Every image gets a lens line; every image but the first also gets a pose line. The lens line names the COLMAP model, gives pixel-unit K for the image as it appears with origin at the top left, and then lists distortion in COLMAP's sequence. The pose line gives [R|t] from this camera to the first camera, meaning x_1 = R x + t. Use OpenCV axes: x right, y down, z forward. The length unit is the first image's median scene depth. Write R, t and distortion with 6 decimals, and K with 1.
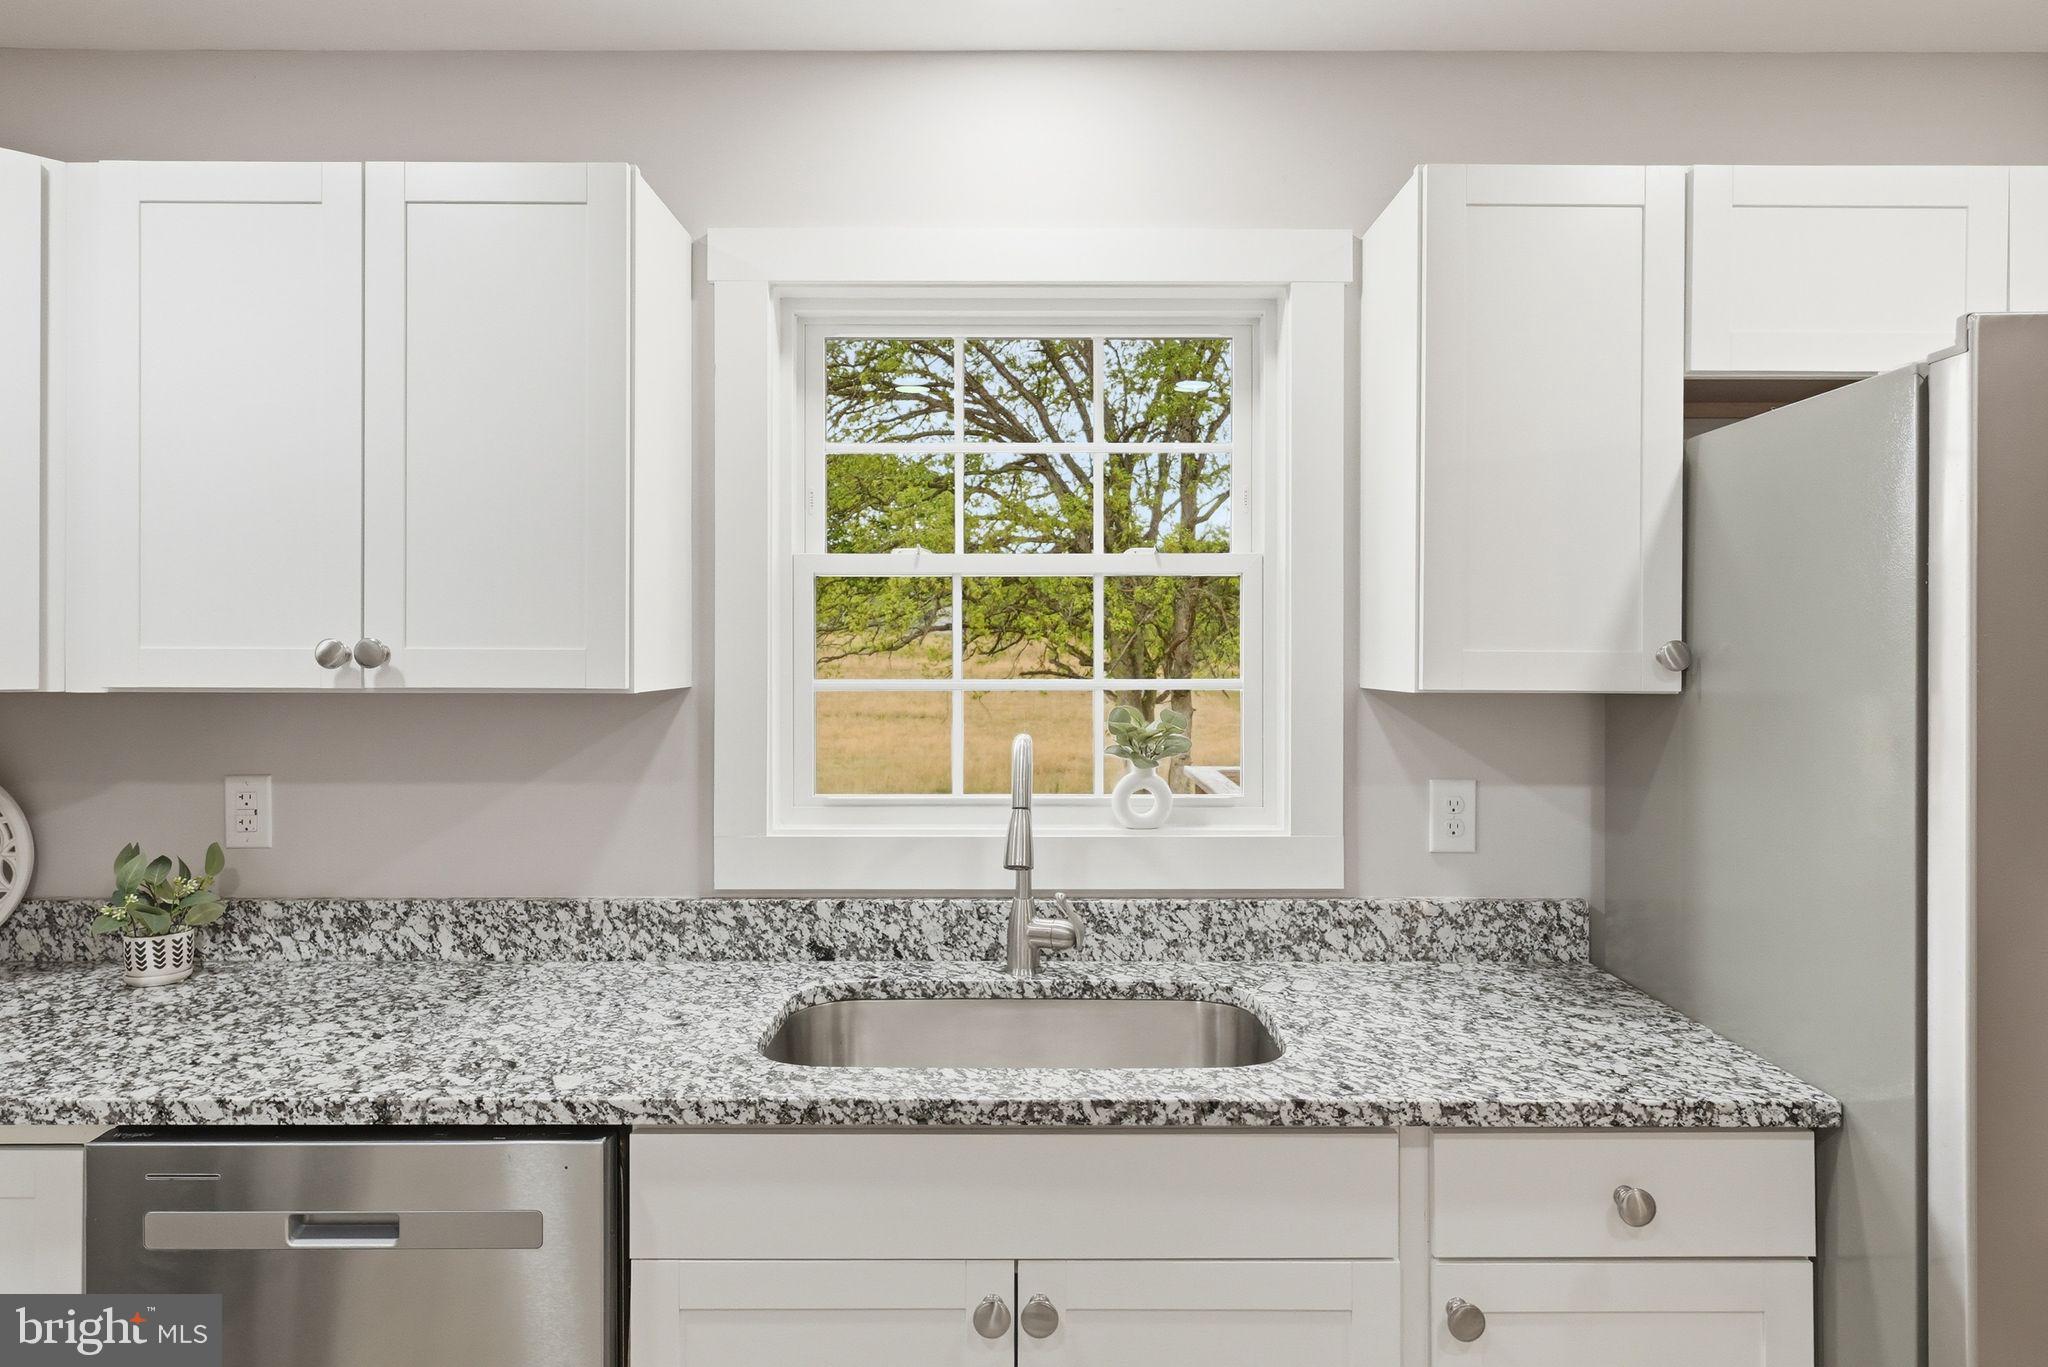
lens RADIAL K [[1198.9, 0, 1031.6], [0, 1198.9, 658.1], [0, 0, 1]] dist [0.004619, -0.001215]
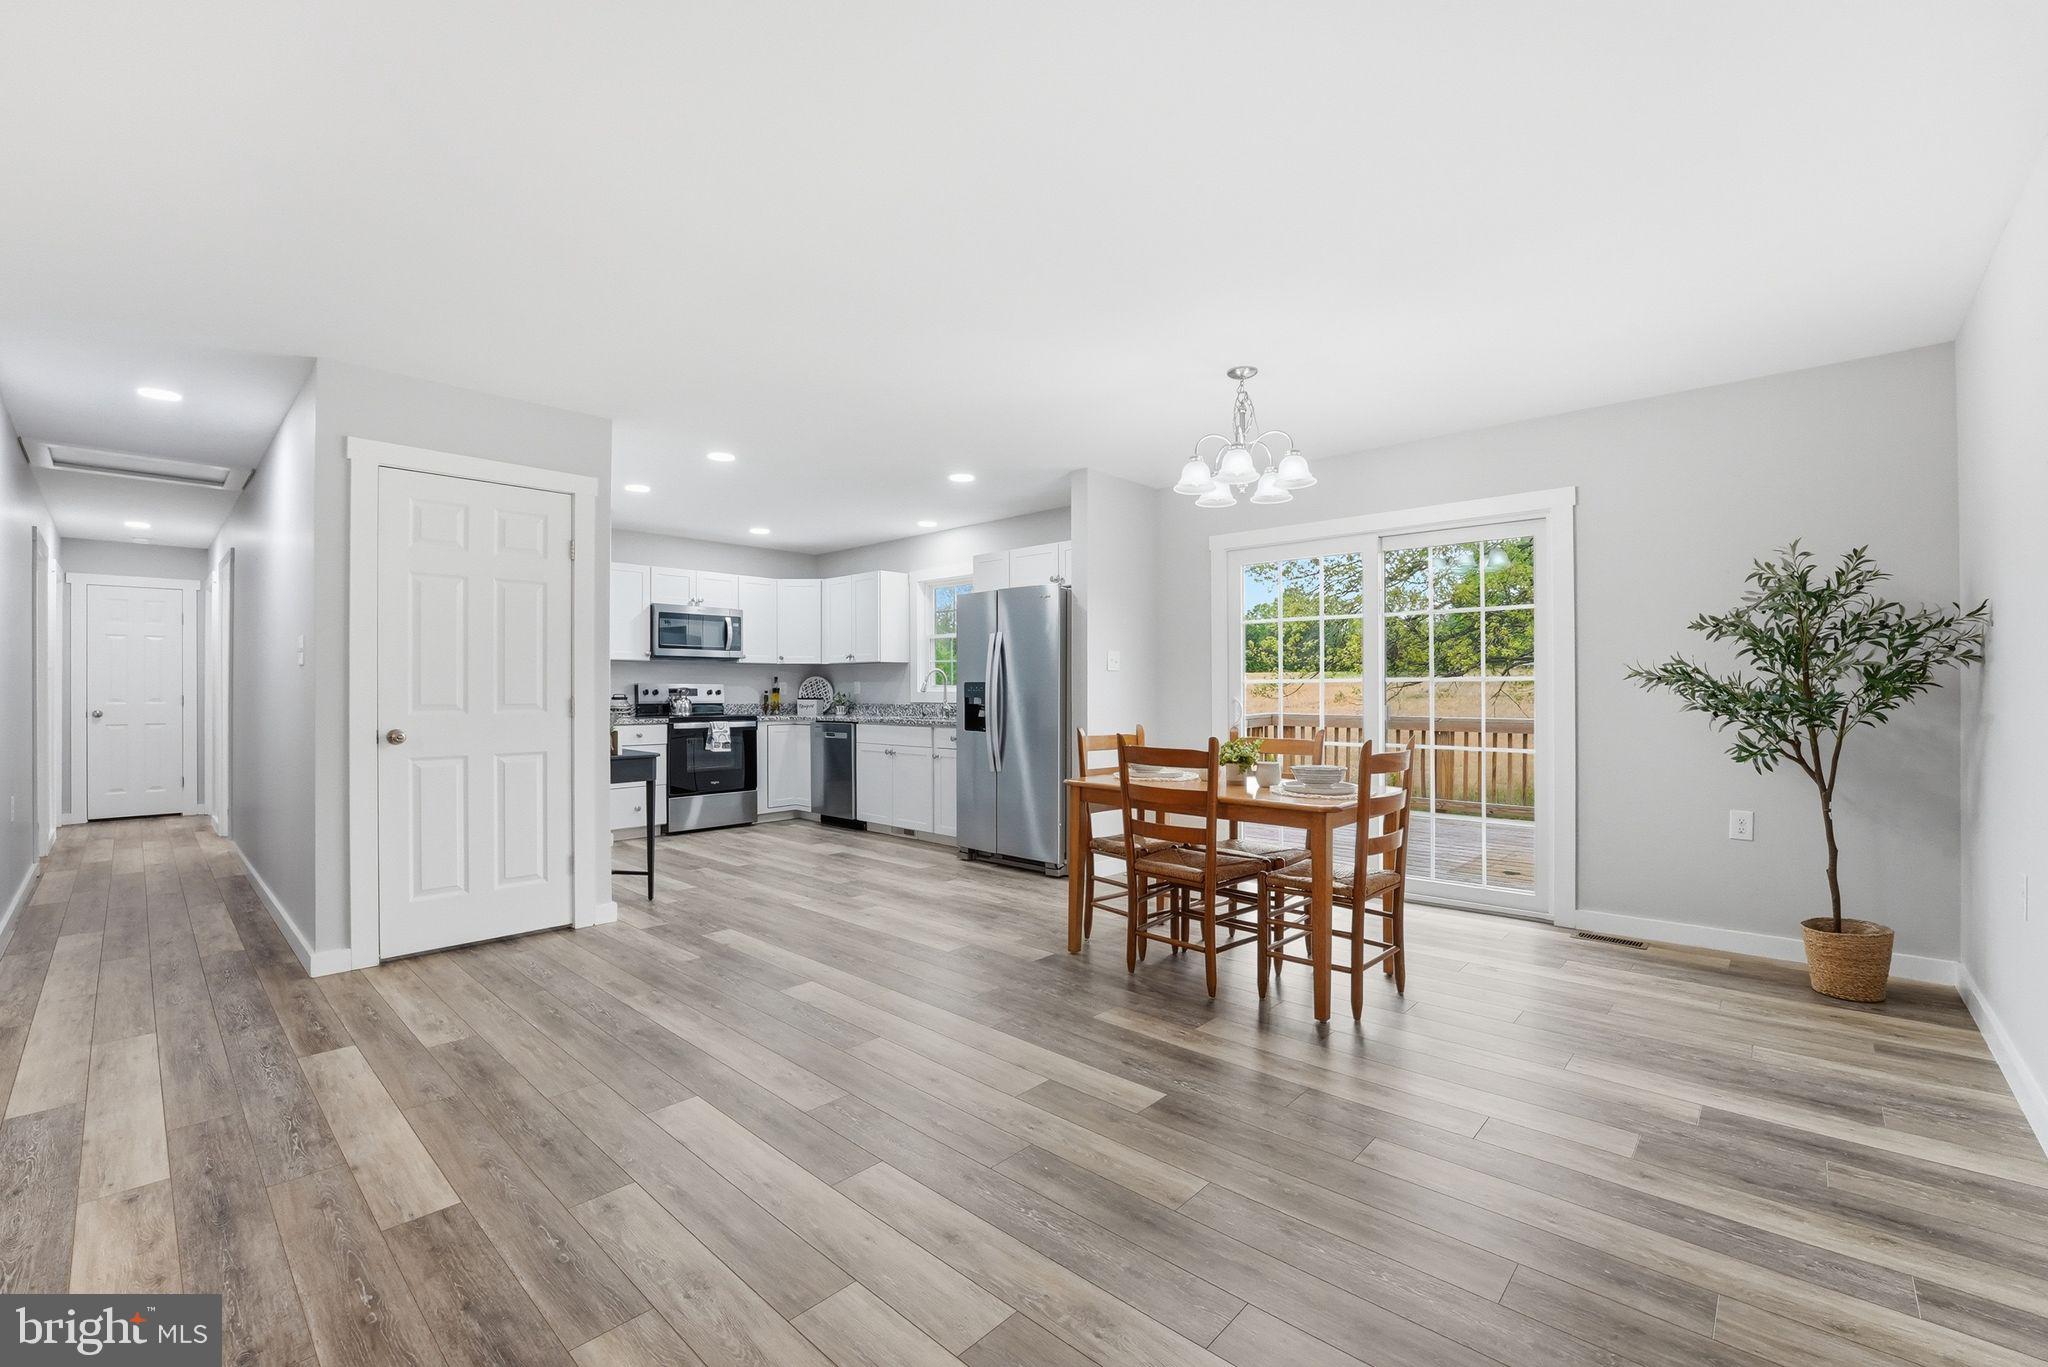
lens RADIAL K [[867.5, 0, 1006.5], [0, 867.5, 696.2], [0, 0, 1]] dist [-0.017979, -0.000599]
pose [[0.722635, 0.003610, -0.691220, 2.691911], [-0.000971, 0.999991, 0.004207, 0.158814], [0.691229, -0.002368, 0.722632, -1.437749]]
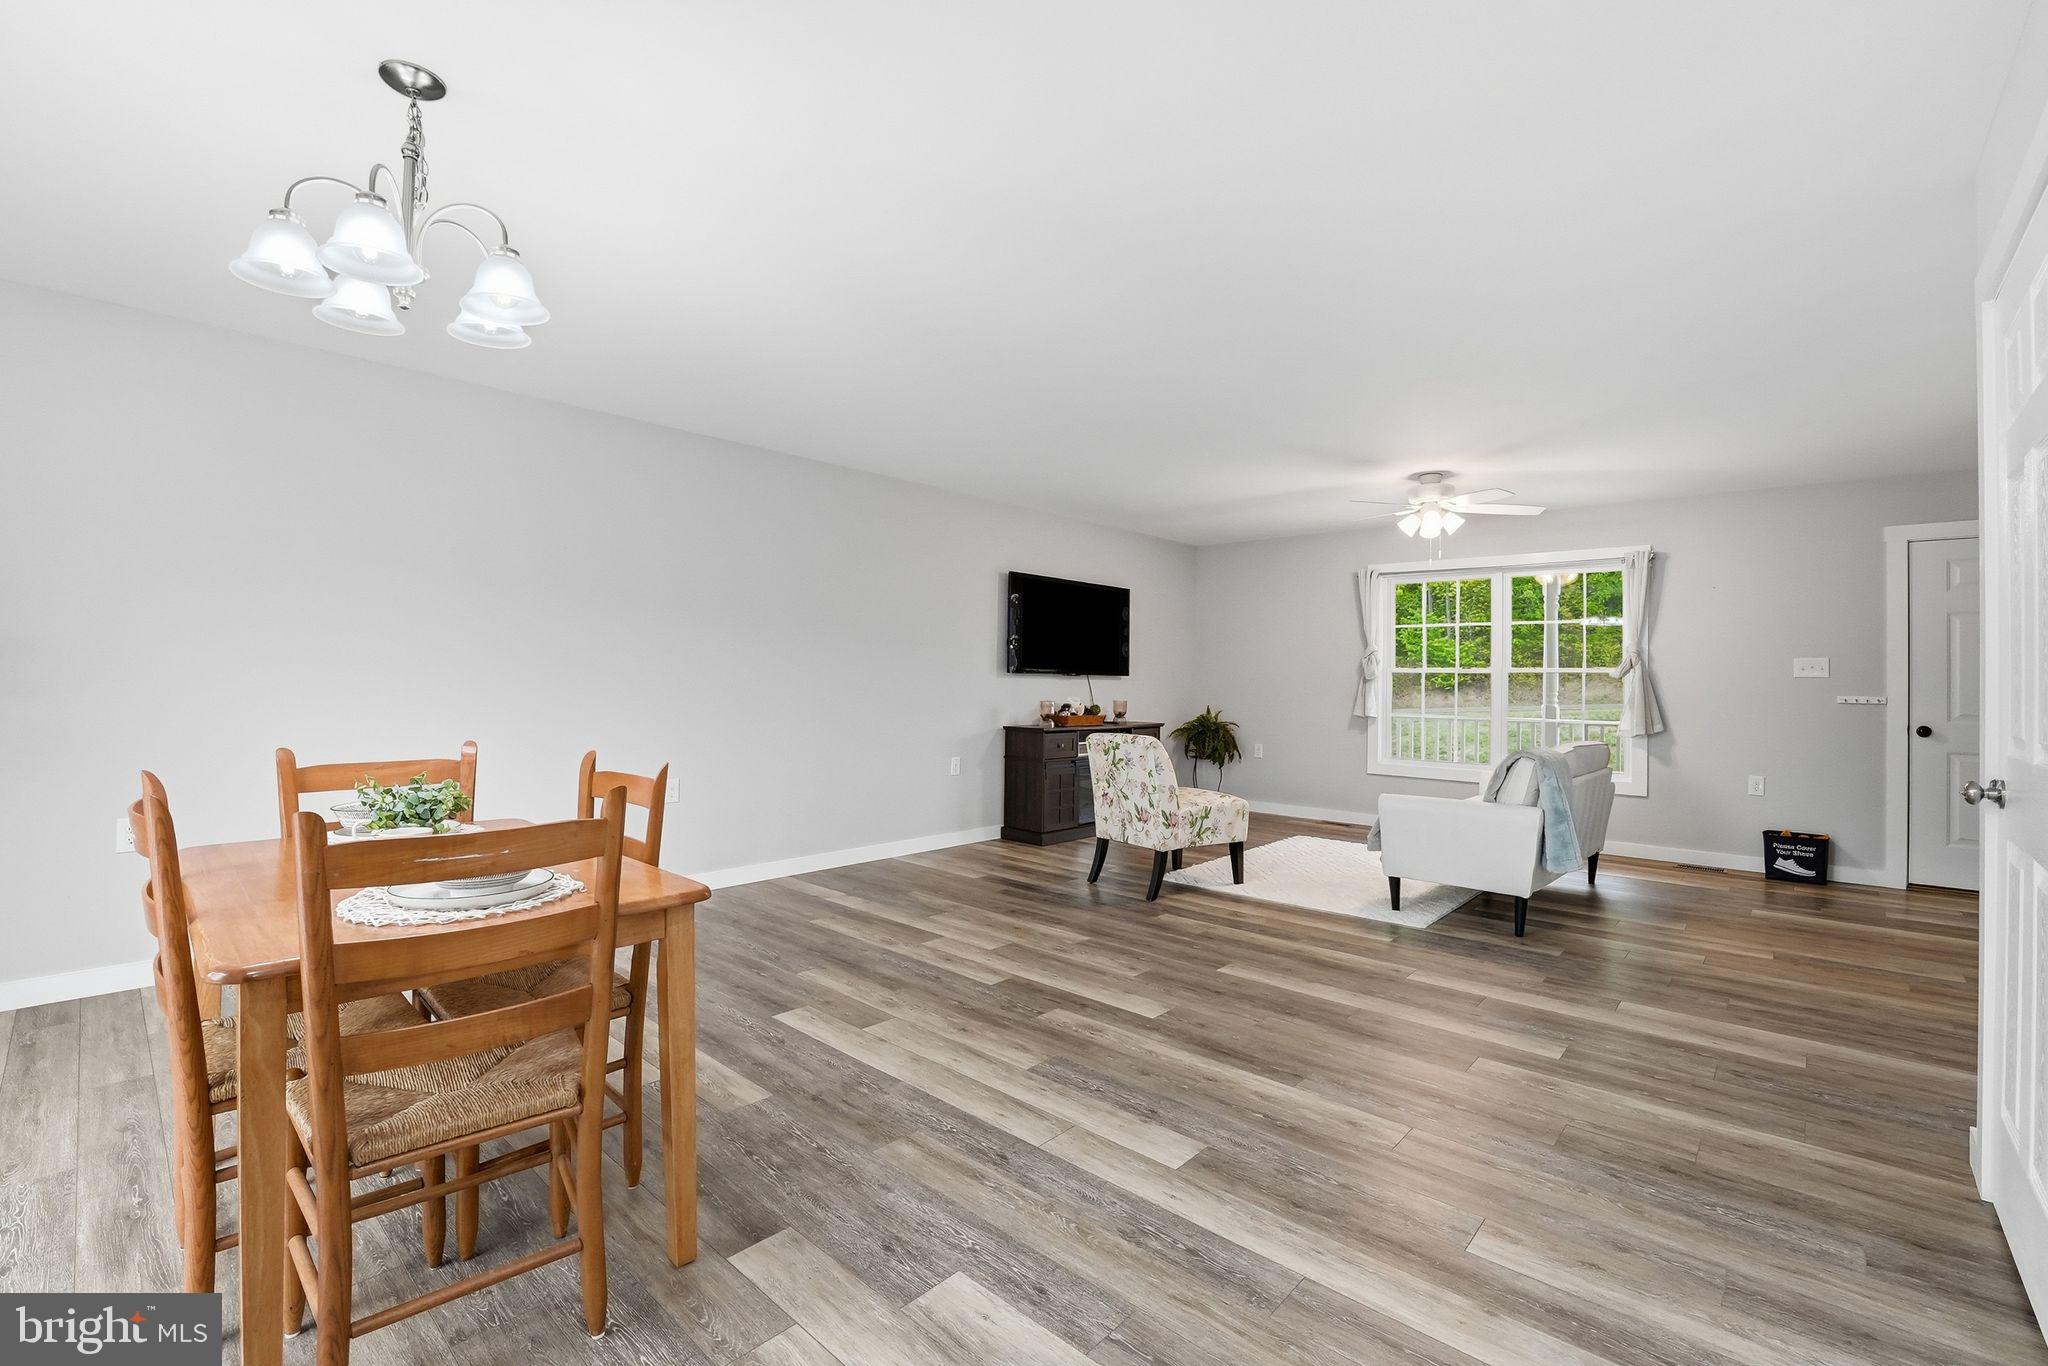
lens RADIAL K [[871.8, 0, 1023.3], [0, 871.8, 692.4], [0, 0, 1]] dist [-0.019878, -0.000121]
pose [[-0.740394, -0.020213, 0.671870, 0.619042], [-0.011335, 0.999781, 0.017587, 0.133246], [-0.672078, 0.005405, -0.740461, 0.484132]]
